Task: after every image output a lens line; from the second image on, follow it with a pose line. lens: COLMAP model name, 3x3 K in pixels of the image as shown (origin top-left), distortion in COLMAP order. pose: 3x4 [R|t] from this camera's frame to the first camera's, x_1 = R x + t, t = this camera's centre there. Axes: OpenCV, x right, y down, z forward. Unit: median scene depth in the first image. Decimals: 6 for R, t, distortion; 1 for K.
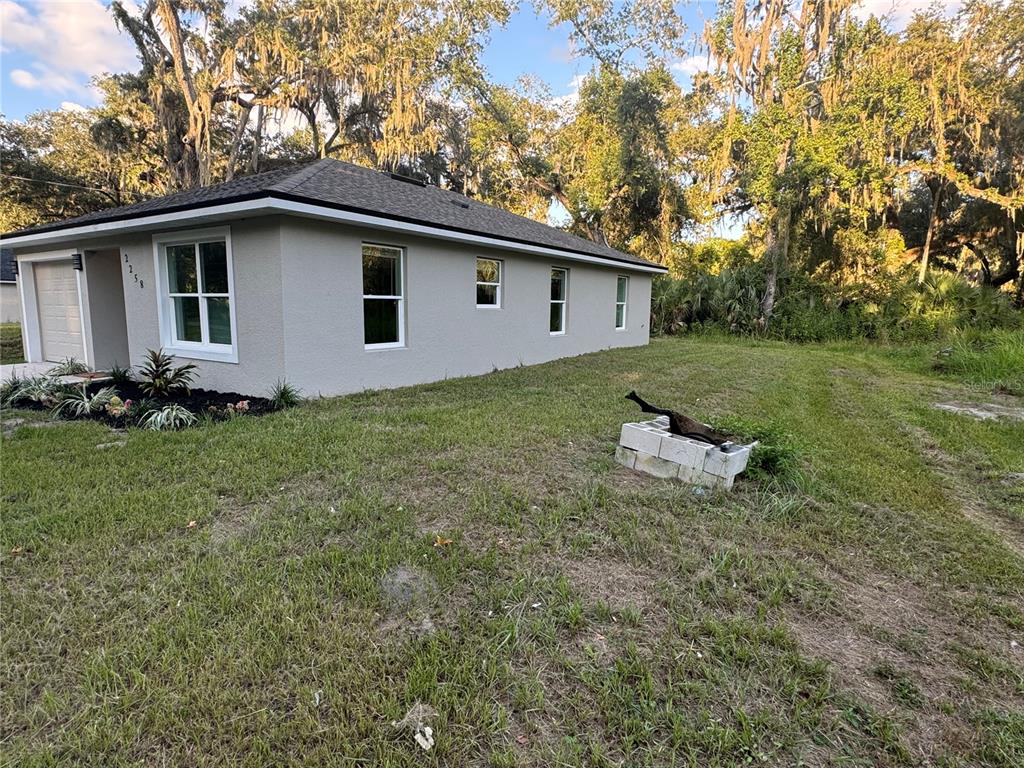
lens RADIAL K [[554.1, 0, 512.0], [0, 554.1, 384.0], [0, 0, 1]] dist [-0.001637, 0.010005]
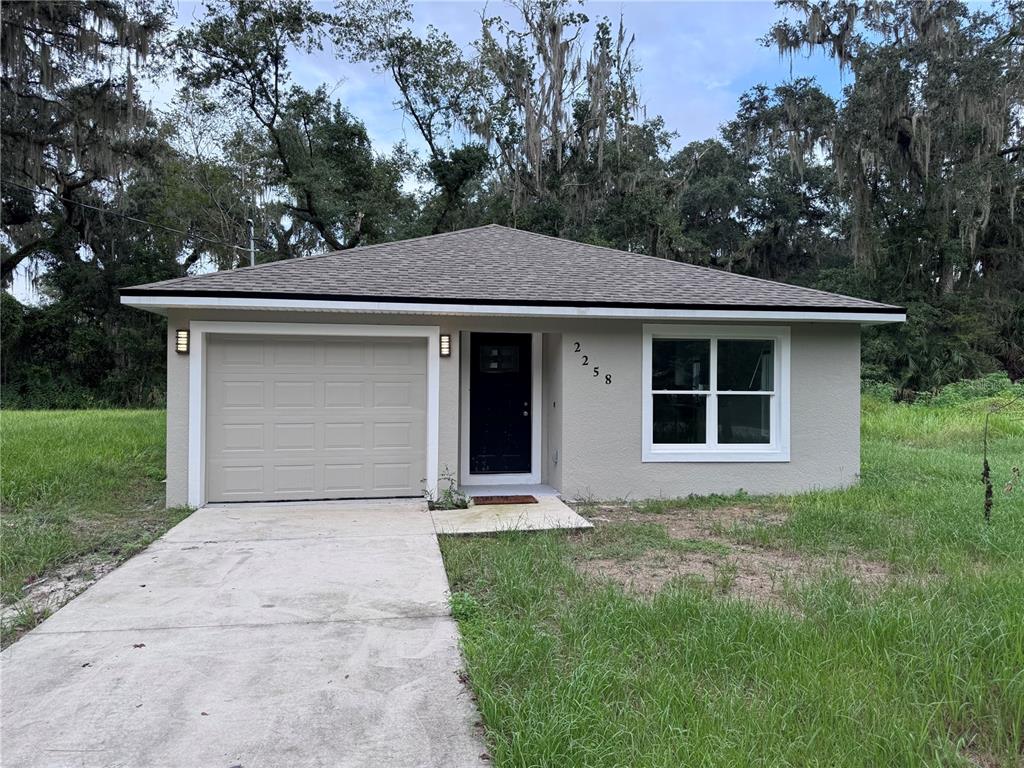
lens RADIAL K [[713.2, 0, 512.0], [0, 713.2, 384.0], [0, 0, 1]] dist [0.036091, -0.002485]
pose [[0.745594, -0.004174, 0.666387, -1.528041], [0.095762, 0.990273, -0.100942, -0.080363], [-0.659484, 0.139076, 0.738741, 0.311902]]
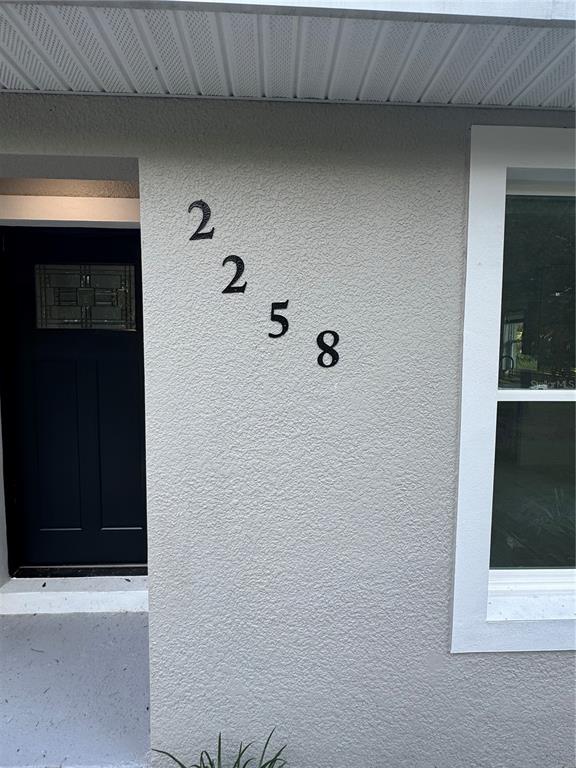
lens RADIAL K [[415.6, 0, 288.0], [0, 415.6, 384.0], [0, 0, 1]] dist [-0.001637, 0.010005]
pose [[0.830469, -0.049781, 0.554835, -0.791261], [0.079259, 0.996425, -0.029232, -0.166672], [-0.551397, 0.068252, 0.831446, 0.896670]]
